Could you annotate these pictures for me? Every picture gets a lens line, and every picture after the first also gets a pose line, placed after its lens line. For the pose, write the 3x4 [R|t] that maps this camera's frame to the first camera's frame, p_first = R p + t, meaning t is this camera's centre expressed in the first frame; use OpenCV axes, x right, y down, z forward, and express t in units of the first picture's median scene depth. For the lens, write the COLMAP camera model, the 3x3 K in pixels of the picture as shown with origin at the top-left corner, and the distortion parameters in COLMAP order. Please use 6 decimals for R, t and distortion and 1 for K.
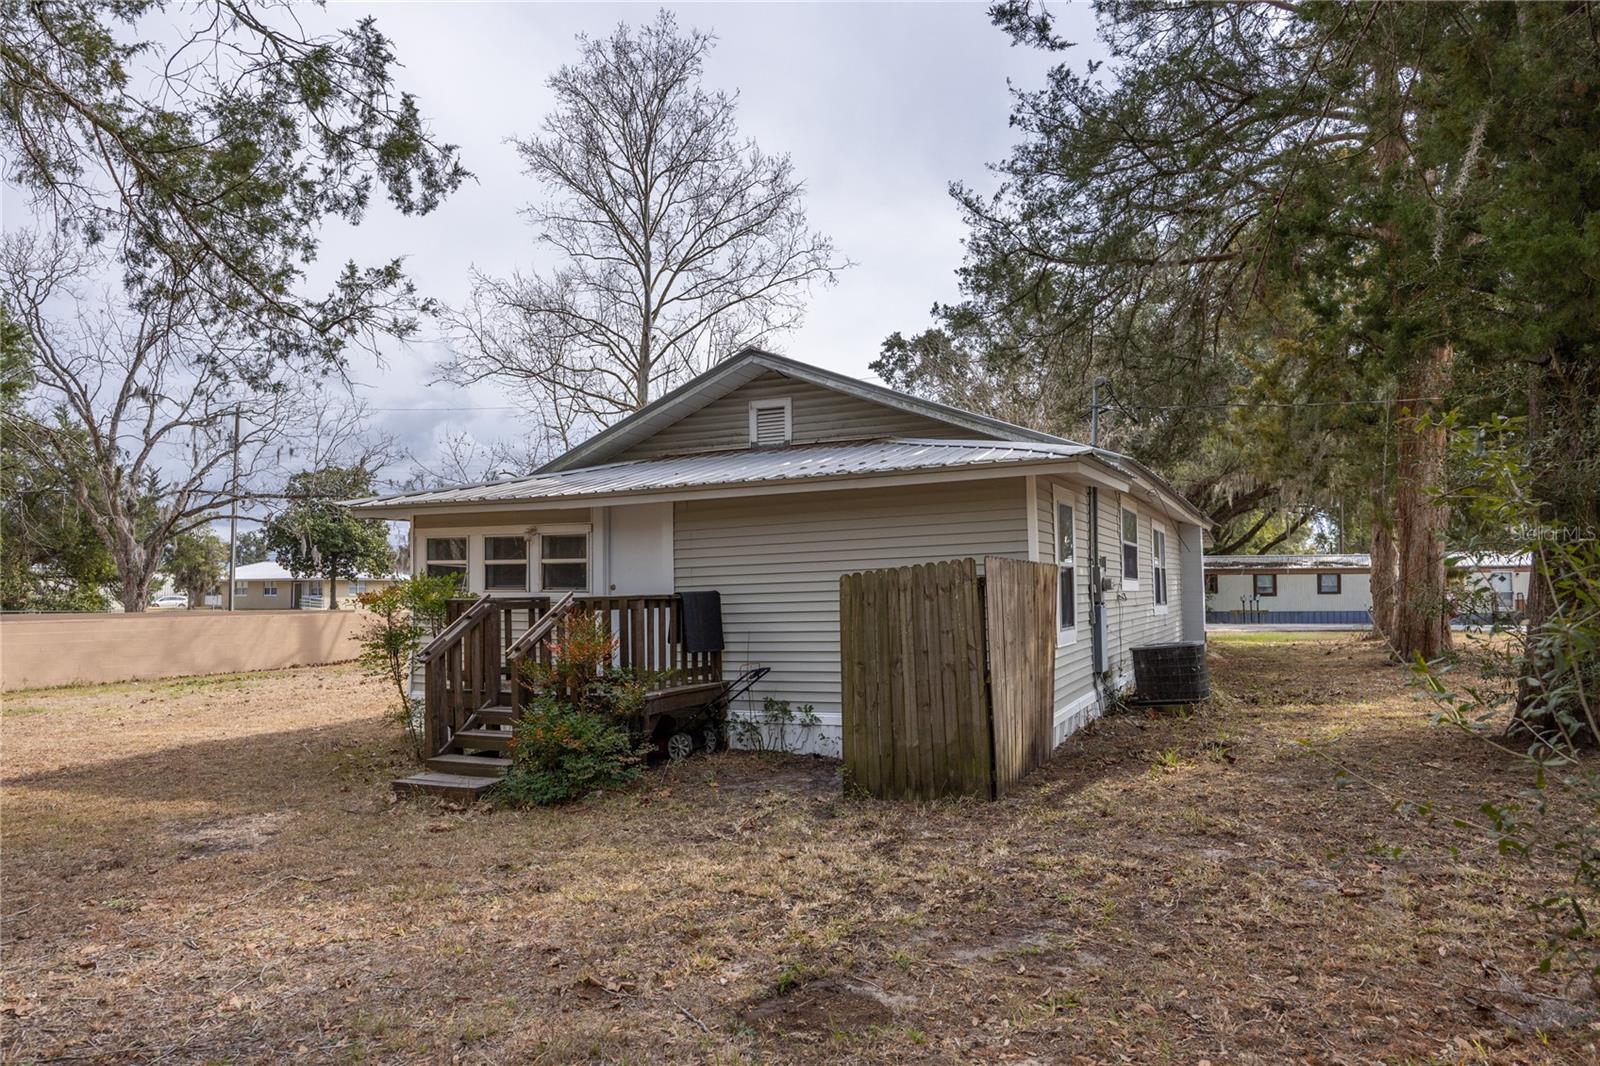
lens RADIAL K [[969.7, 0, 799.3], [0, 969.7, 562.9], [0, 0, 1]] dist [0.000293, 0.000027]
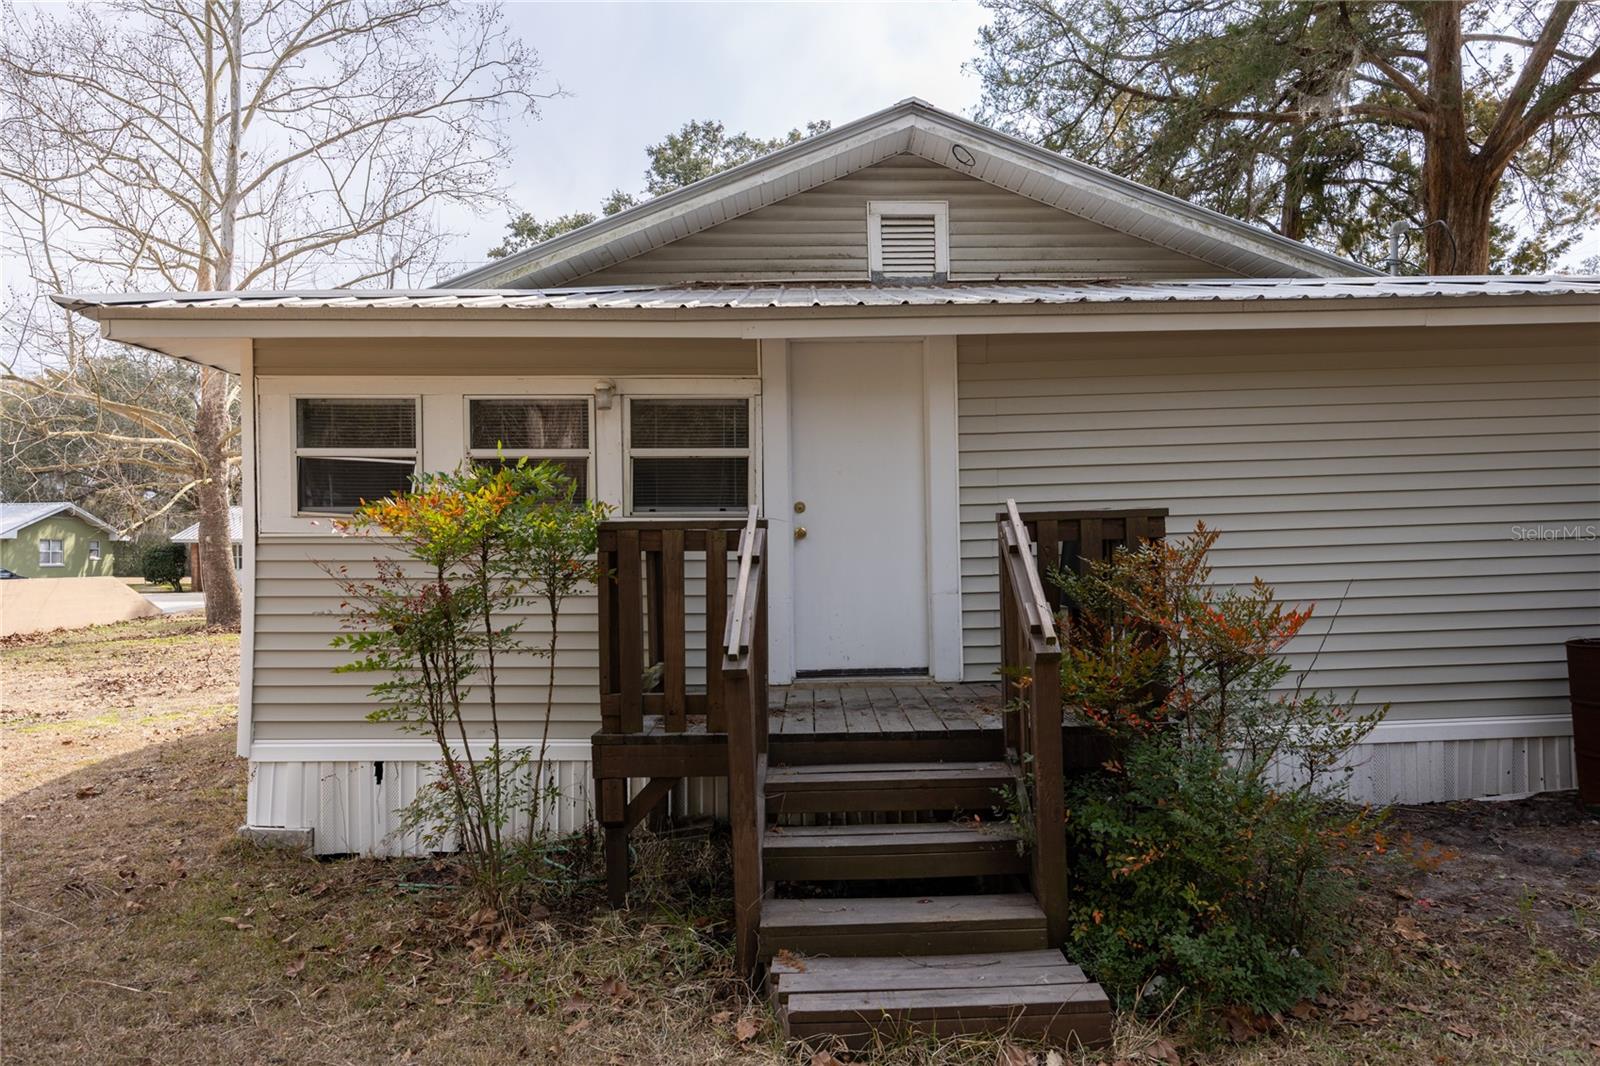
lens RADIAL K [[1129.5, 0, 800.0], [0, 1129.5, 533.0], [0, 0, 1]] dist [0.000447, 0.000352]
pose [[0.893635, 0.011021, 0.448660, -0.397011], [-0.013461, 0.999907, 0.002248, 0.031852], [-0.448593, -0.008049, 0.893700, 0.421048]]
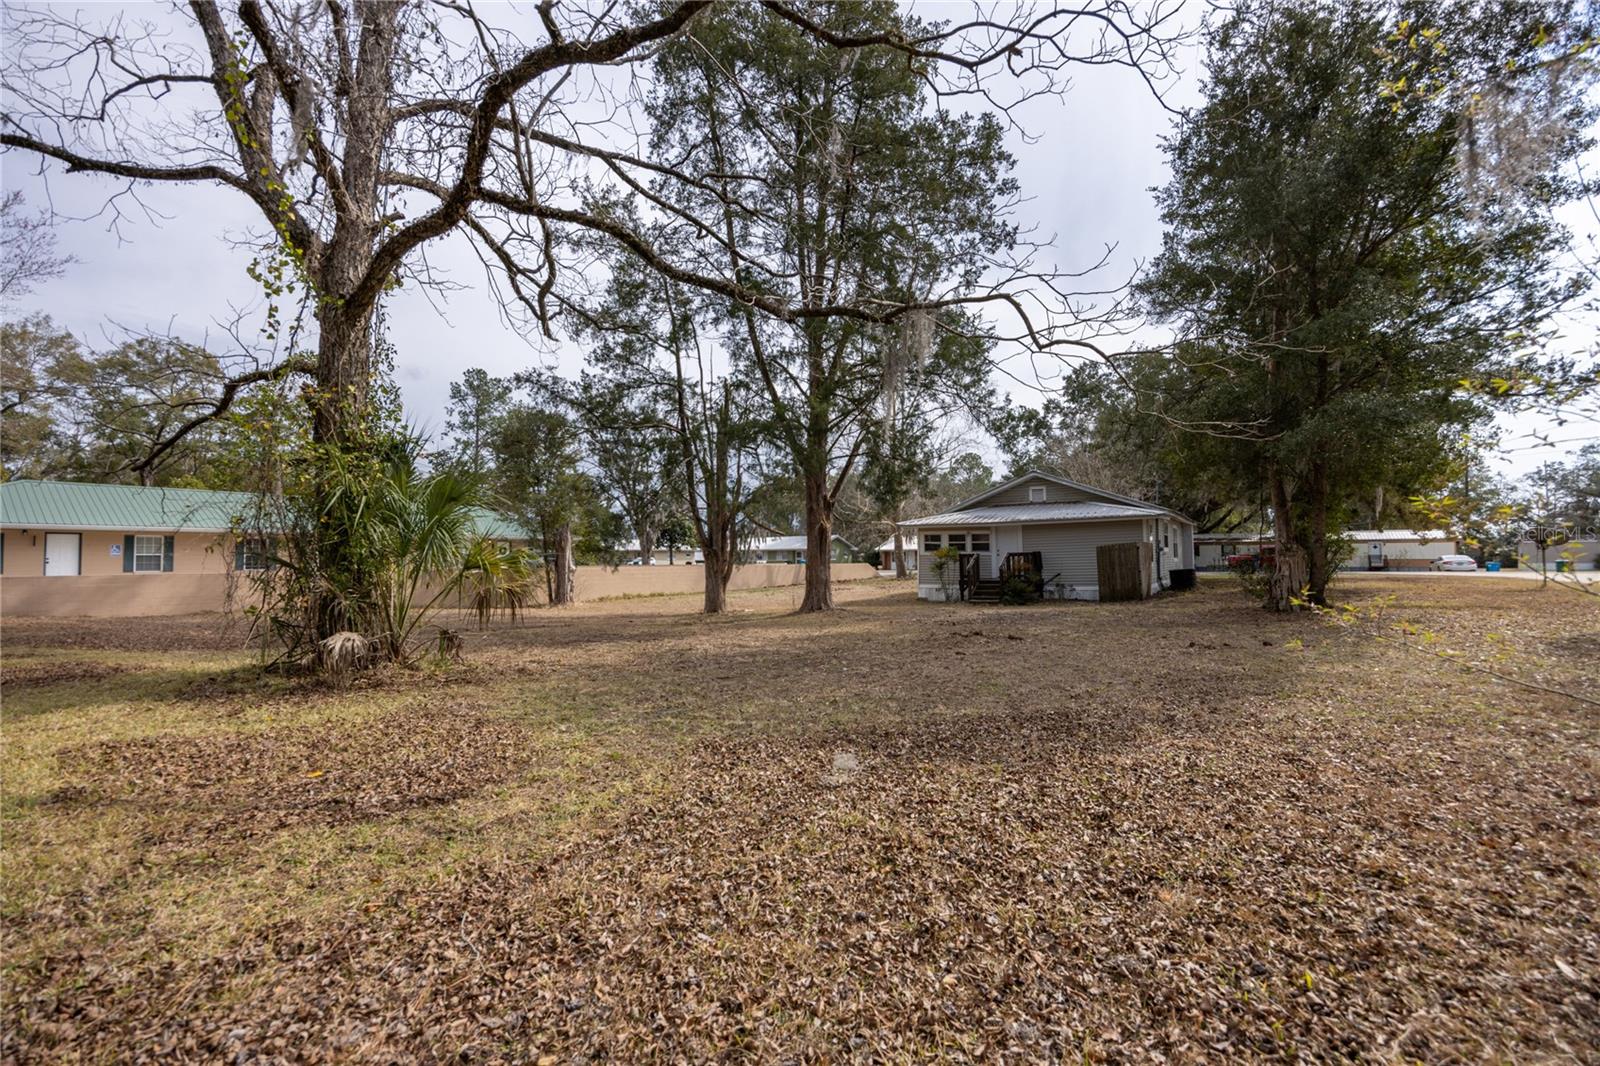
lens RADIAL K [[667.3, 0, 797.2], [0, 667.3, 558.0], [0, 0, 1]] dist [-0.002007, -0.000149]
pose [[0.990808, -0.002281, -0.135253, -0.482065], [0.006260, 0.999560, 0.029003, -0.016054], [0.135128, -0.029583, 0.990386, -1.116213]]
